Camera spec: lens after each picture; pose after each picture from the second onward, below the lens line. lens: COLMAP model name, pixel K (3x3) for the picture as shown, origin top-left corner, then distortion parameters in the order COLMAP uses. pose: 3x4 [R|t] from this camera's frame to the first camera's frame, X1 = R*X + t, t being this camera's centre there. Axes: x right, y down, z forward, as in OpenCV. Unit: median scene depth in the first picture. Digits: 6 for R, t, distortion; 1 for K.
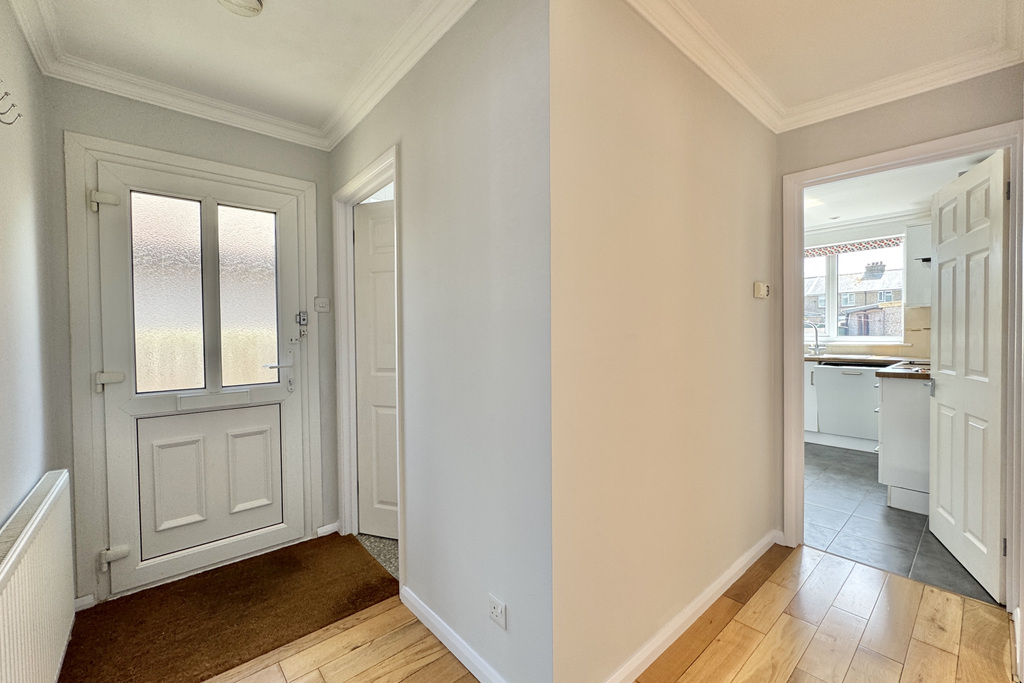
lens RADIAL K [[419.6, 0, 525.4], [0, 419.6, 340.3], [0, 0, 1]] dist [0.008287, 0.000039]
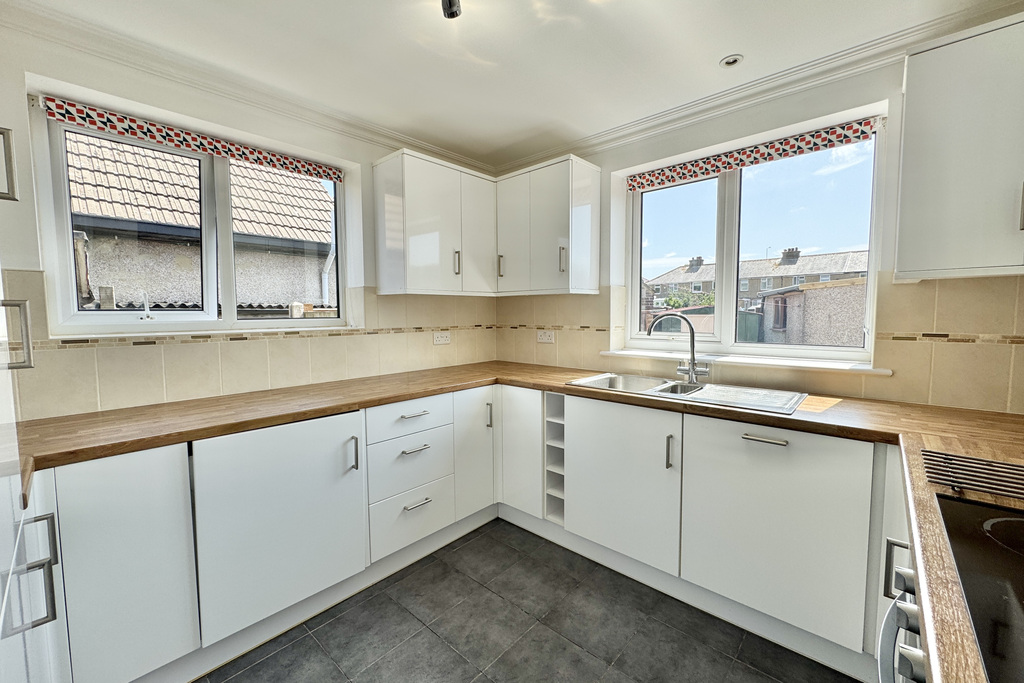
lens RADIAL K [[415.2, 0, 512.0], [0, 415.2, 341.5], [0, 0, 1]] dist [0.000150, -0.000010]
pose [[0.994363, -0.000335, 0.106028, 0.209715], [-0.004982, 0.998743, 0.049872, -0.015942], [-0.105912, -0.050119, 0.993112, 0.266818]]
